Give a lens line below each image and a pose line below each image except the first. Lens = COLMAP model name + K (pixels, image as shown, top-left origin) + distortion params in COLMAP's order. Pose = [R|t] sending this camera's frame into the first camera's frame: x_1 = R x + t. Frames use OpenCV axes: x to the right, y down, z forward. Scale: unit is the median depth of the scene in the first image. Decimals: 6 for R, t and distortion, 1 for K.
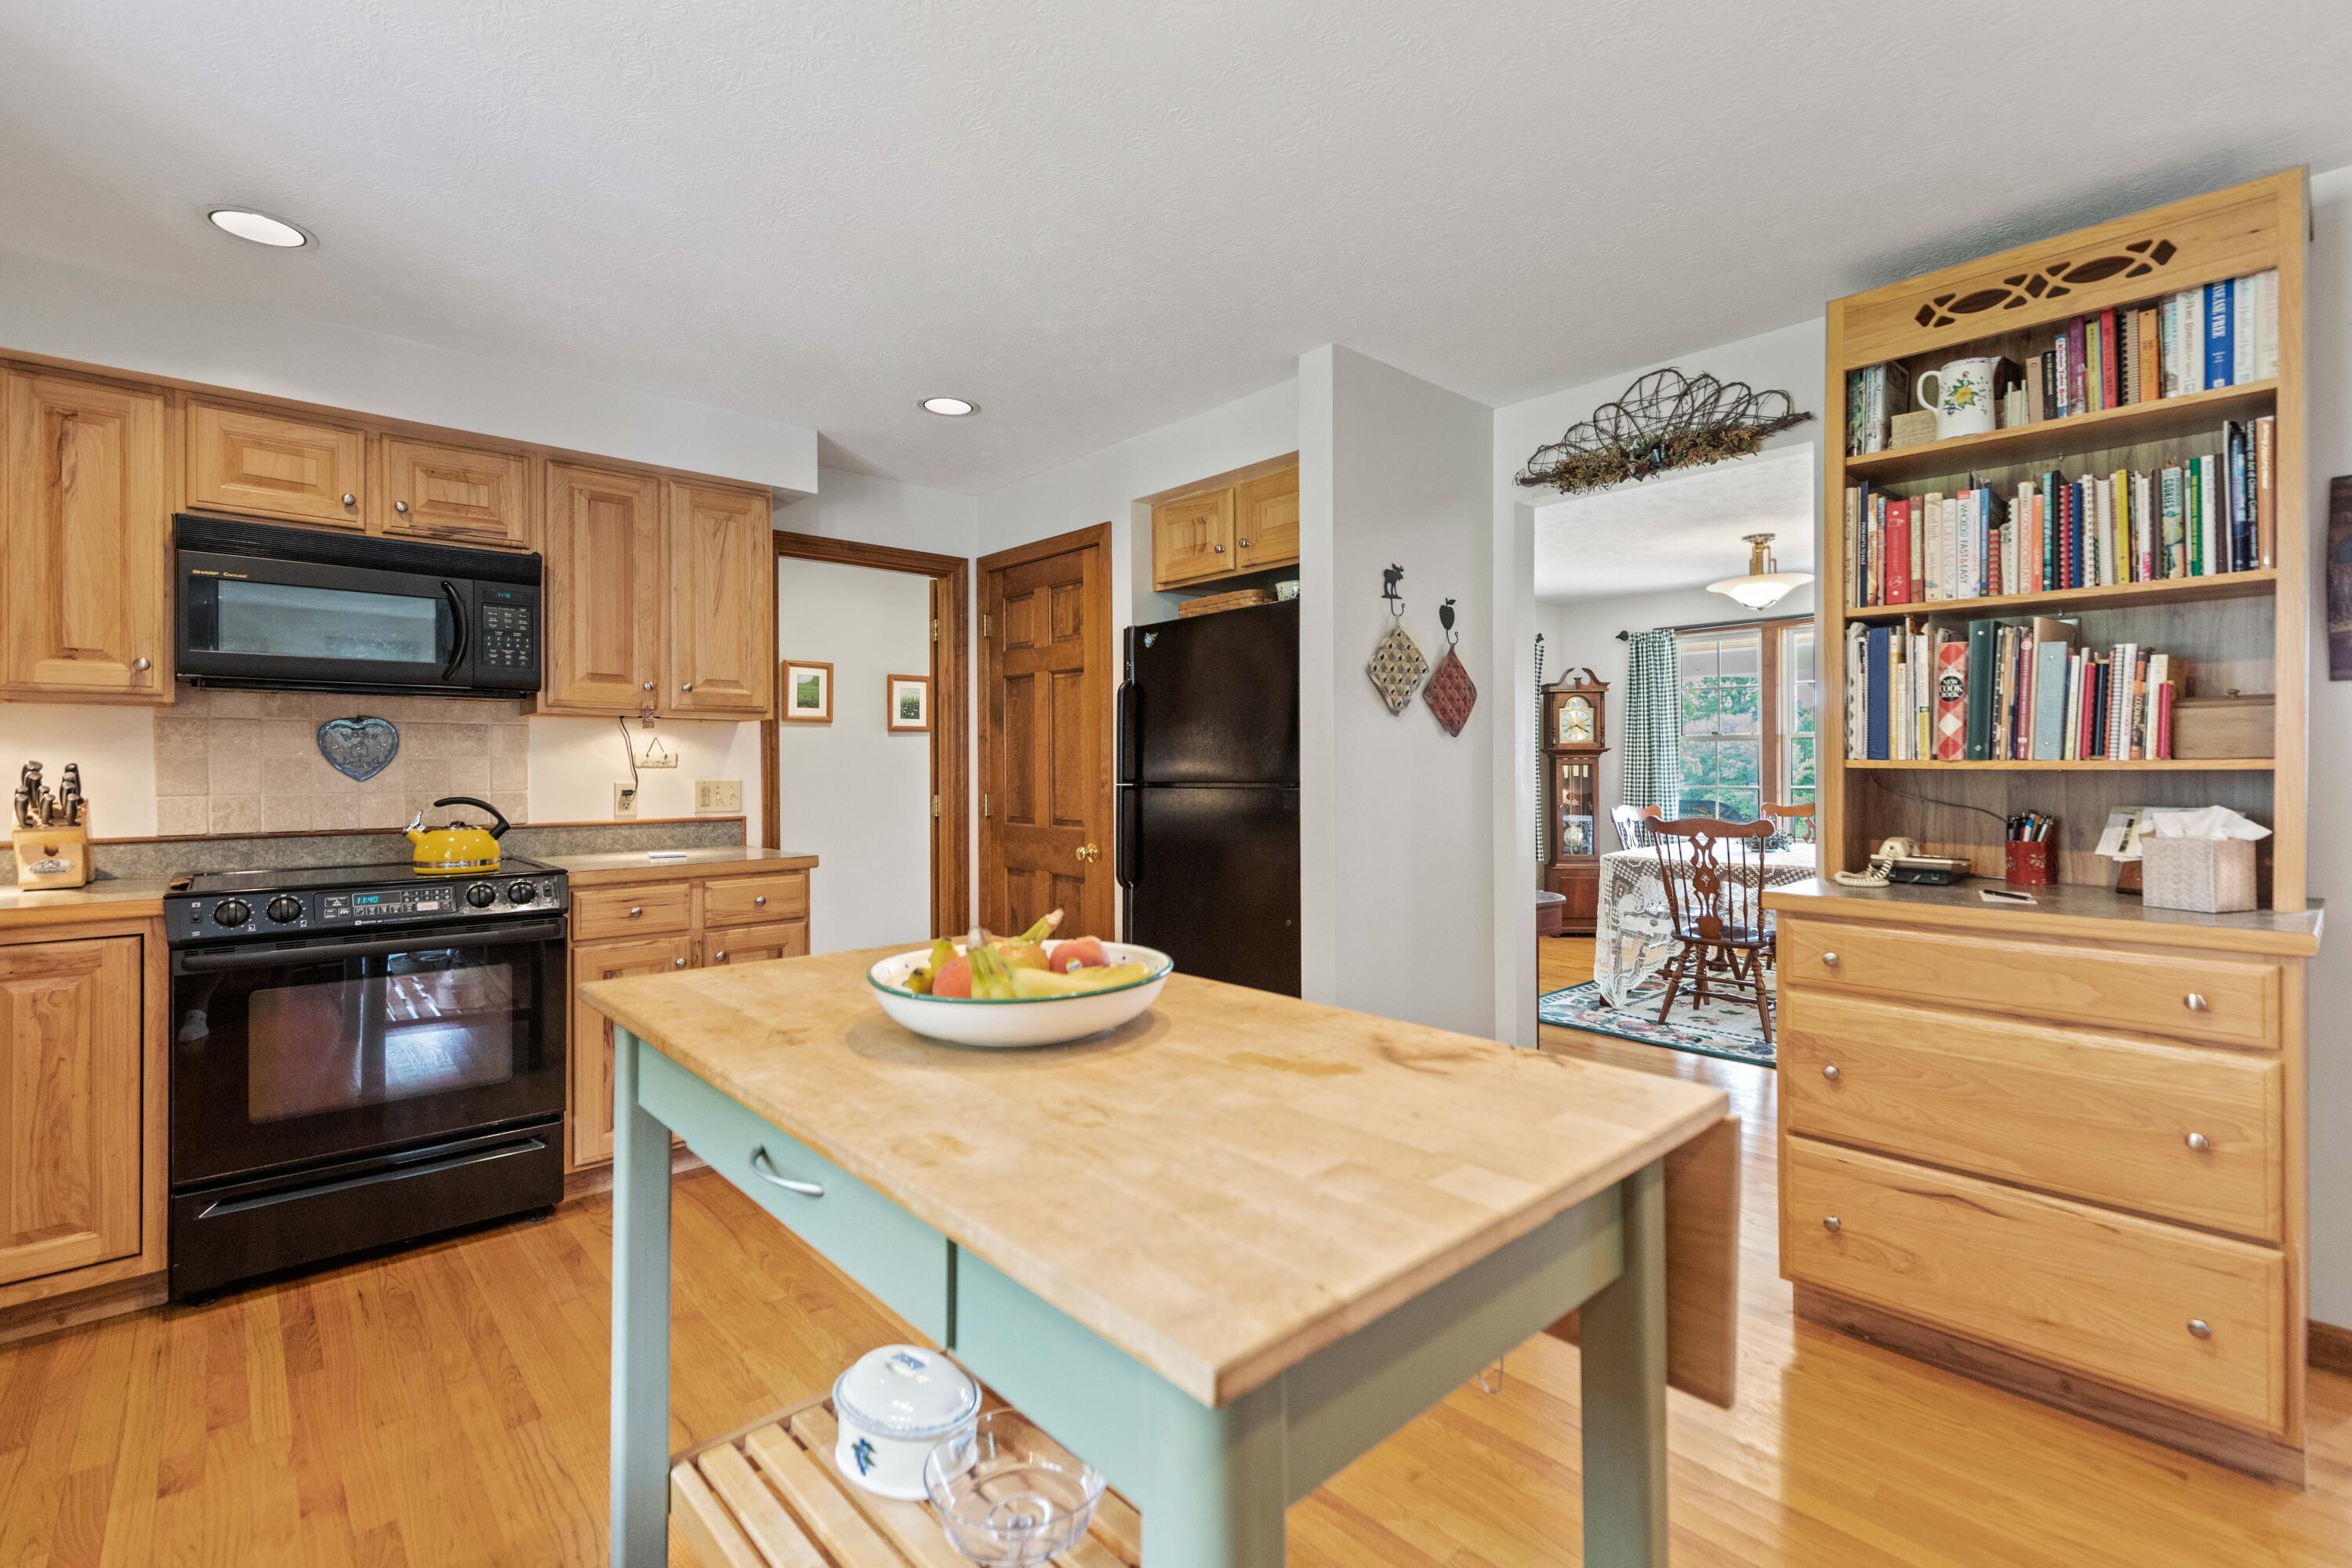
lens RADIAL K [[1064.8, 0, 1191.9], [0, 1064.8, 771.5], [0, 0, 1]] dist [0.008537, -0.002547]
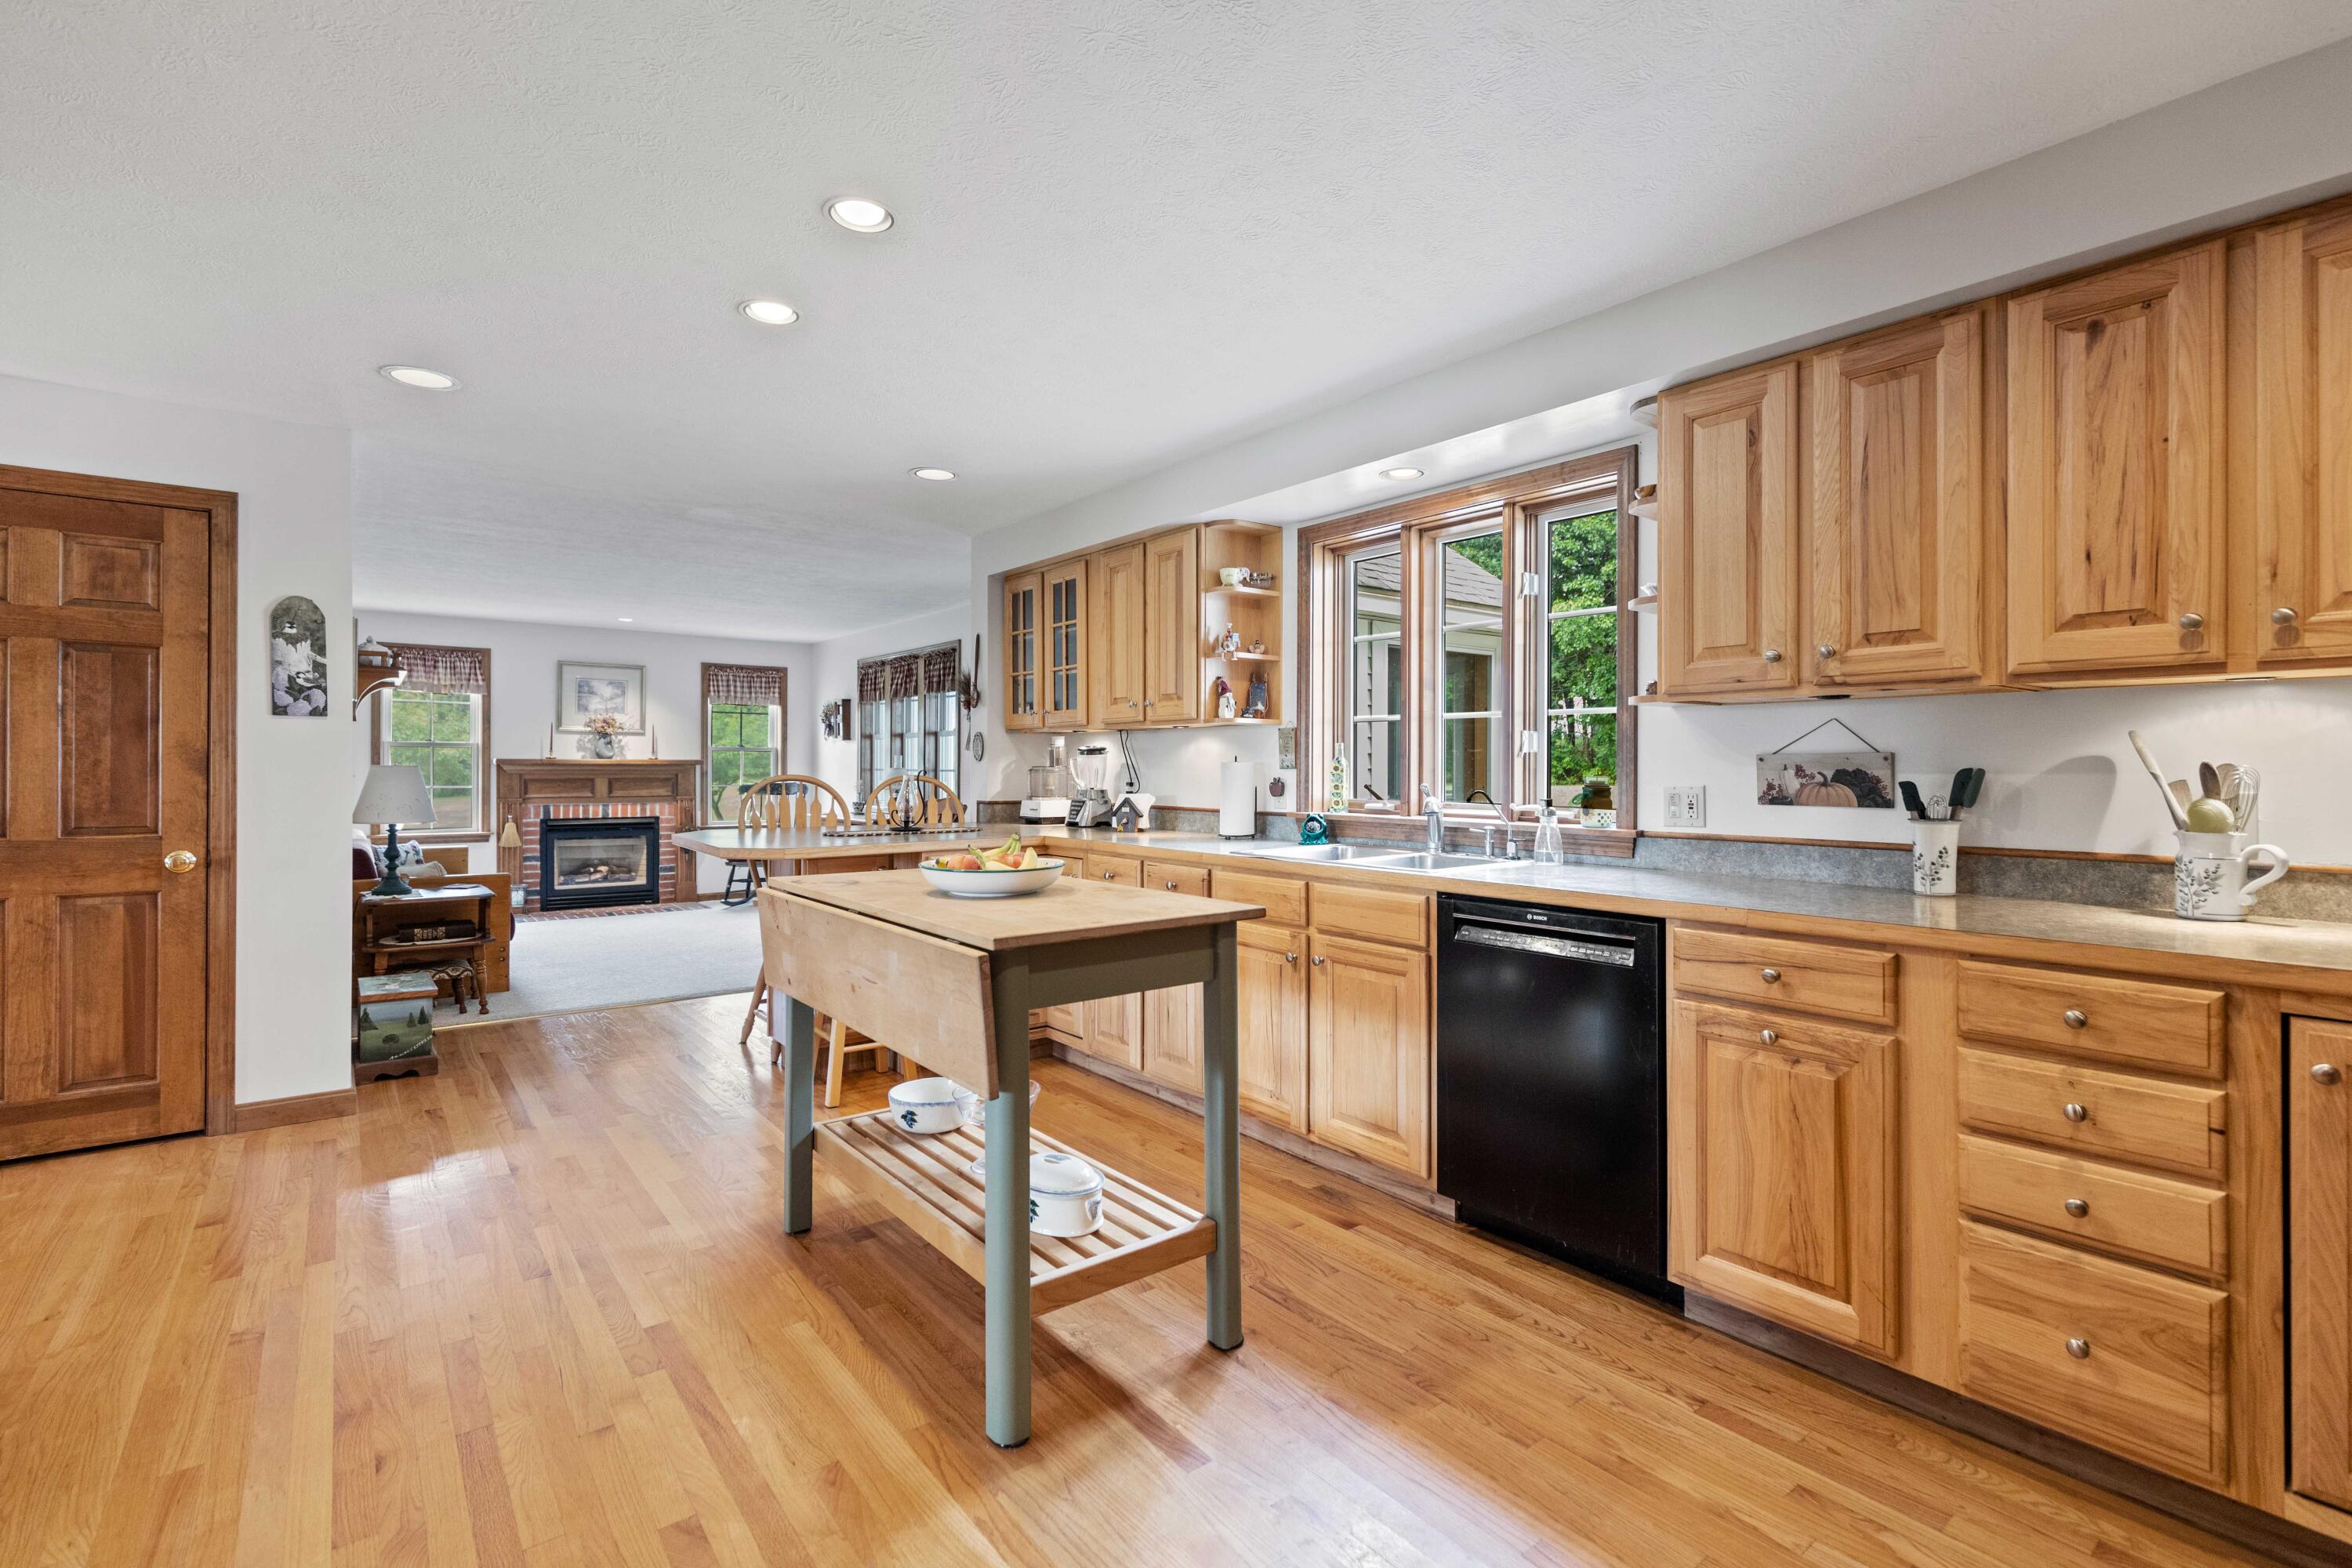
lens RADIAL K [[1064.8, 0, 1183.4], [0, 1064.8, 770.9], [0, 0, 1]] dist [0.008537, -0.002547]
pose [[-0.996940, 0.003856, 0.078073, -0.271215], [0.004276, 0.999977, 0.005212, -0.005208], [-0.078051, 0.005529, -0.996934, 1.206178]]
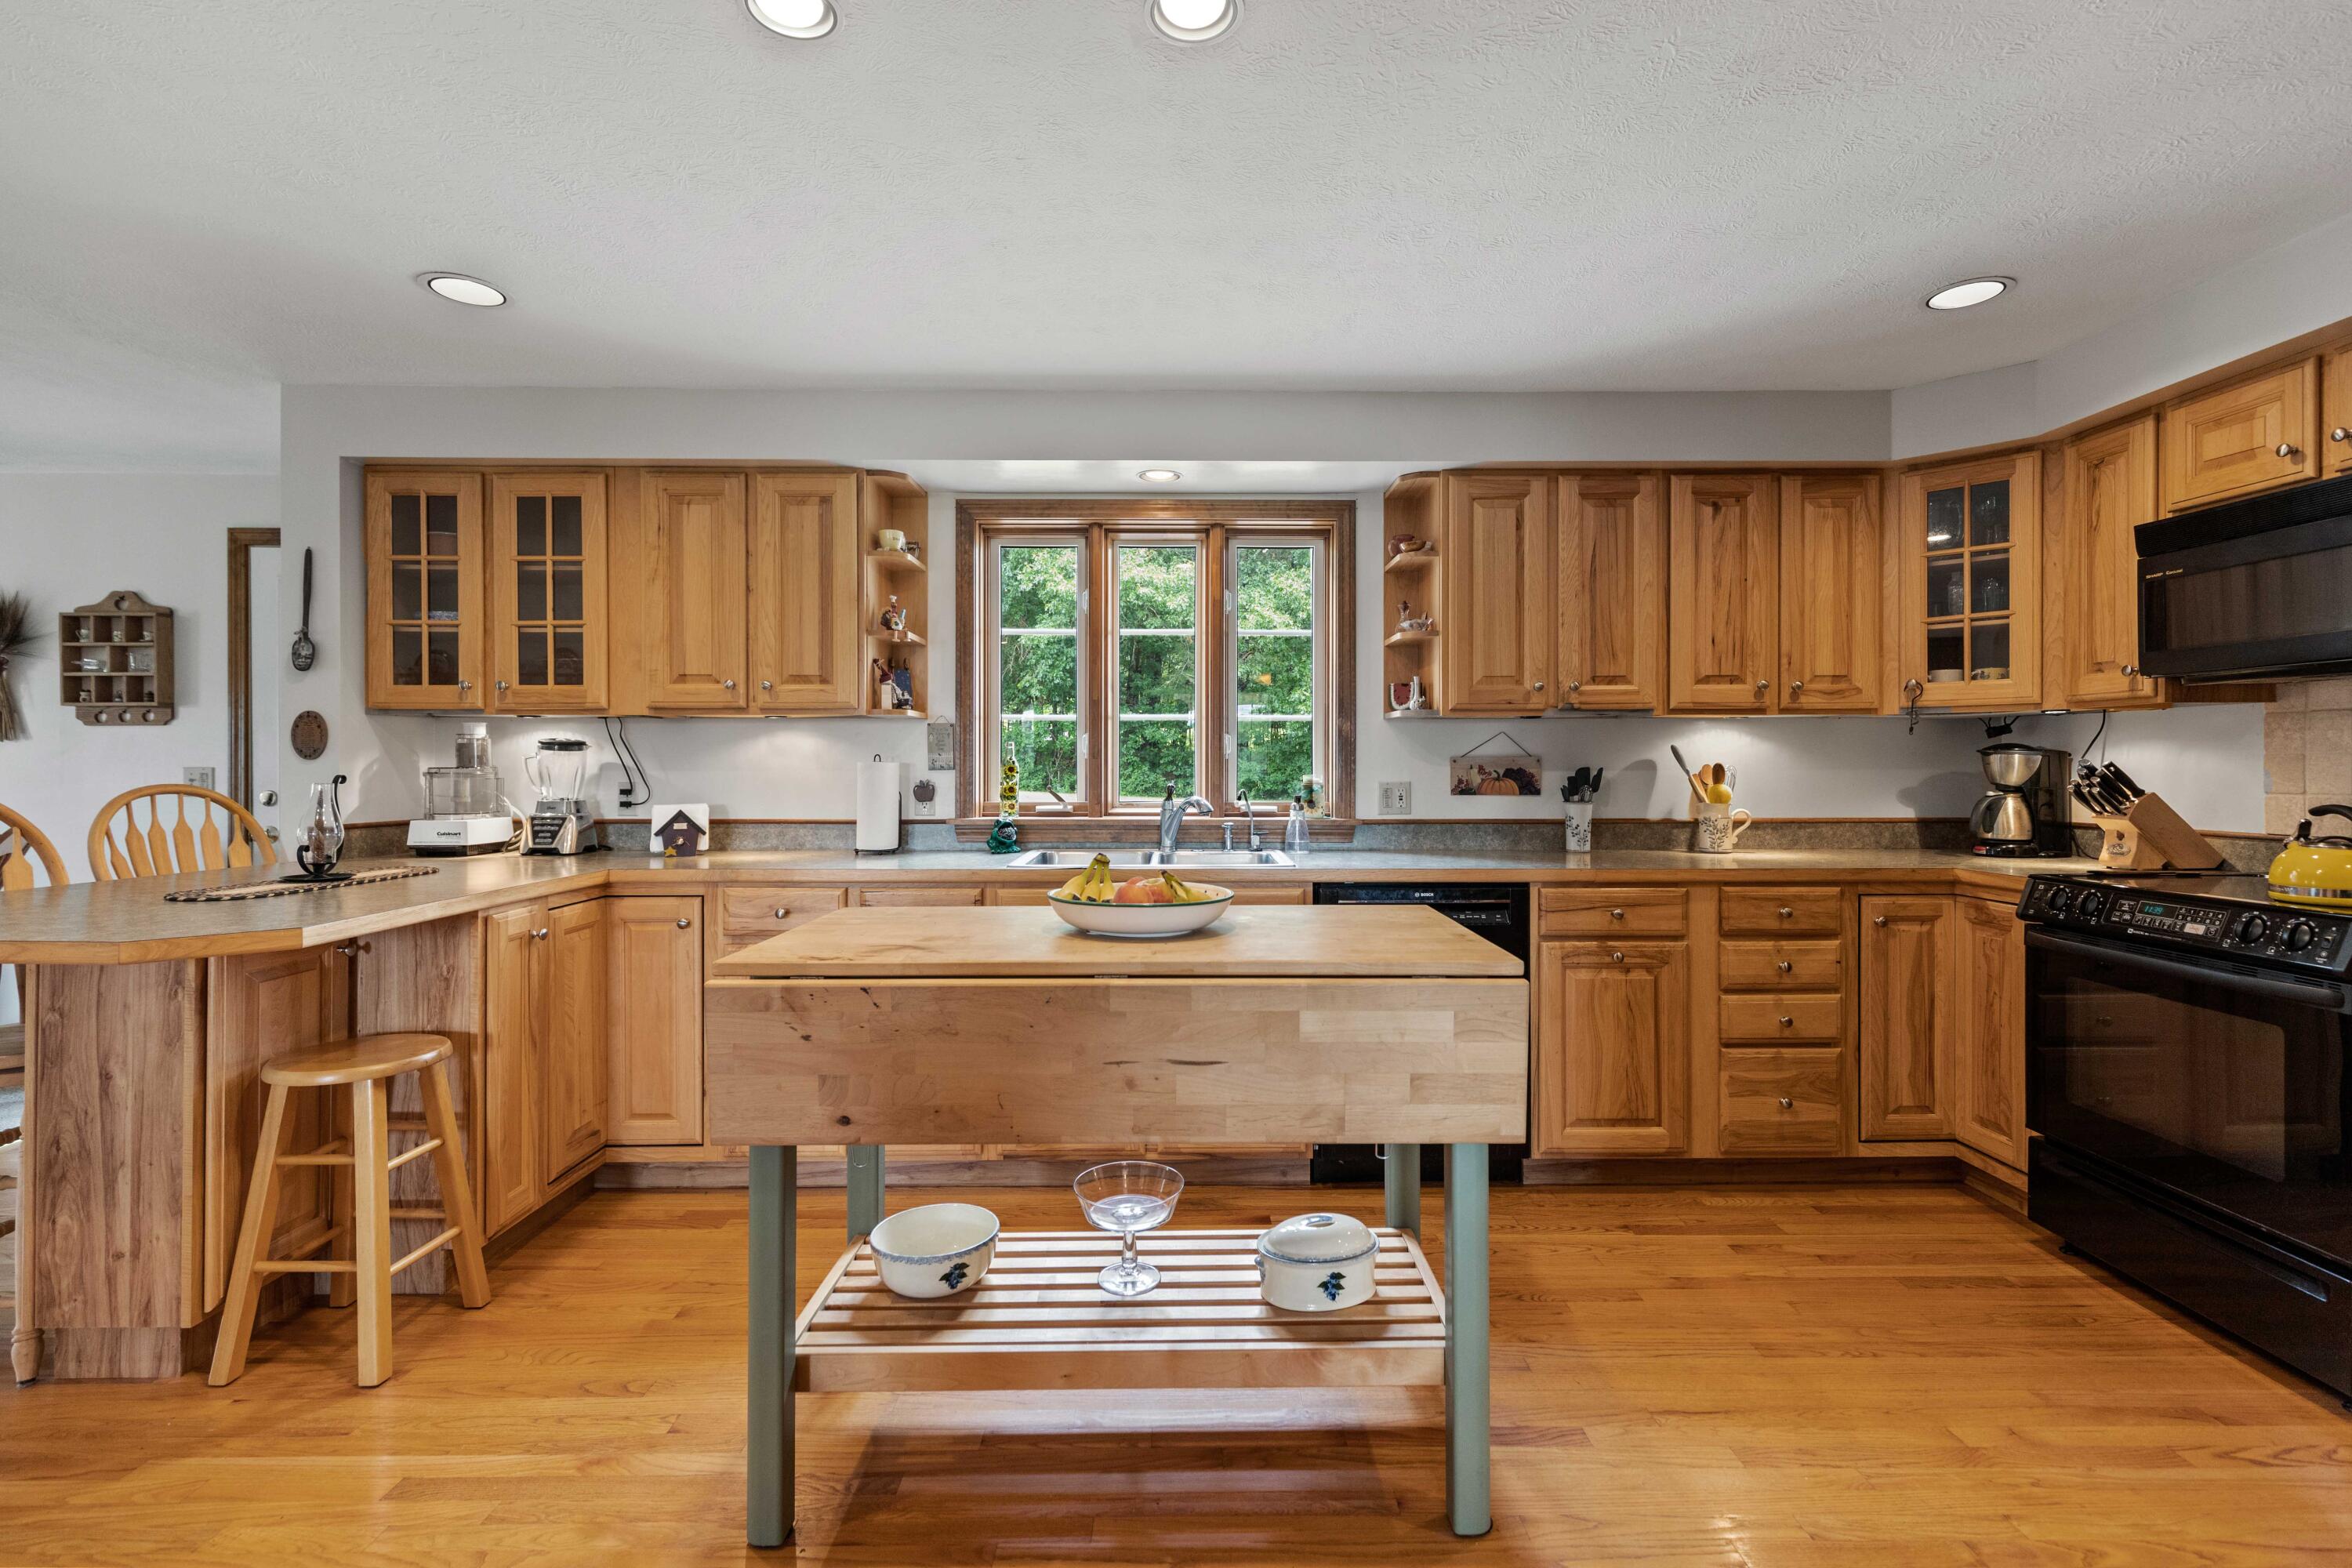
lens RADIAL K [[1064.8, 0, 1181.5], [0, 1064.8, 771.0], [0, 0, 1]] dist [0.008537, -0.002547]
pose [[-0.672462, 0.009689, -0.740068, 0.398830], [0.003364, 0.999944, 0.010035, -0.009846], [0.740124, 0.004259, -0.672457, 0.848420]]
